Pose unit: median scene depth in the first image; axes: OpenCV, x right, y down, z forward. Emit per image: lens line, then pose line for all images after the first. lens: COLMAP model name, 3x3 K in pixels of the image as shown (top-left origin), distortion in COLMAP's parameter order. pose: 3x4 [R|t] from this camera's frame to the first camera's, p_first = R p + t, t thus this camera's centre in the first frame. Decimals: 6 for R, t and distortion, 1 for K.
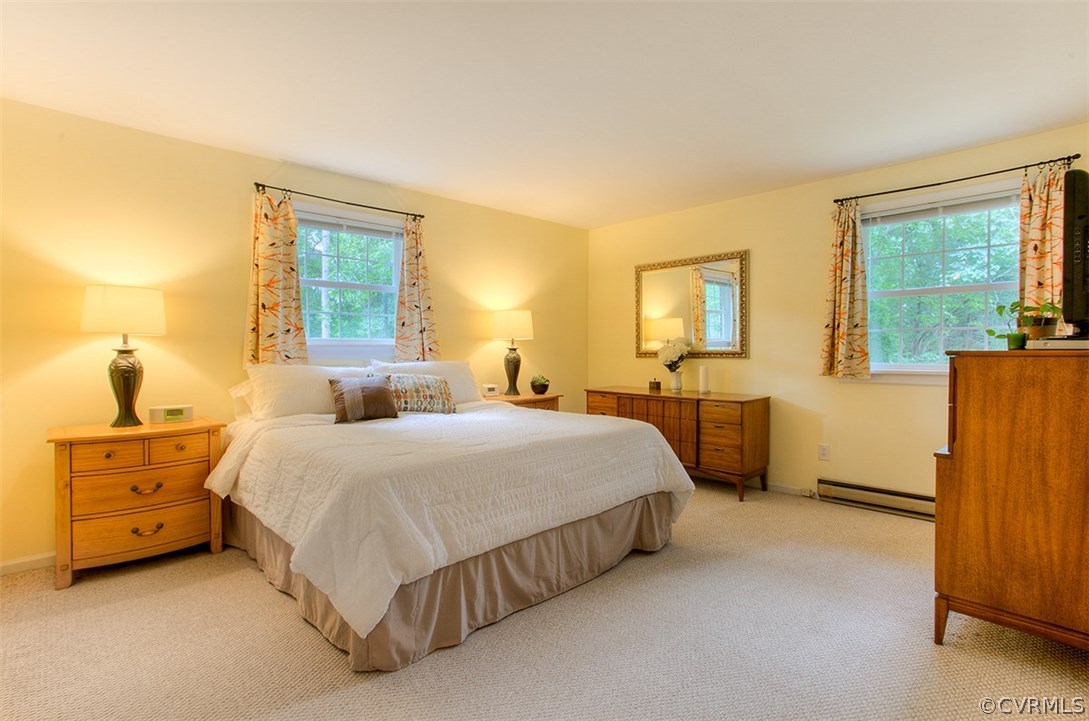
lens RADIAL K [[527.3, 0, 535.6], [0, 527.3, 355.7], [0, 0, 1]] dist [-0.063400, 0.025767]
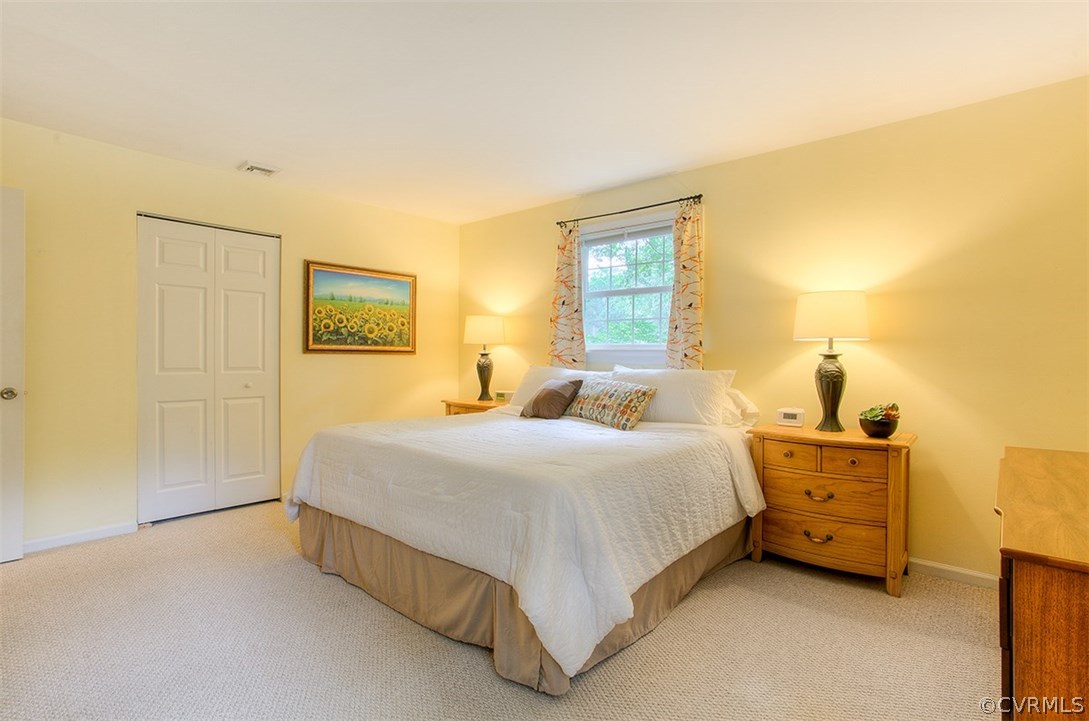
lens RADIAL K [[527.3, 0, 535.6], [0, 527.3, 355.7], [0, 0, 1]] dist [-0.063400, 0.025767]
pose [[0.081996, 0.006892, -0.996609, 0.564165], [-0.017326, 0.999835, 0.005489, -0.011050], [0.996482, 0.016817, 0.082102, 0.645164]]
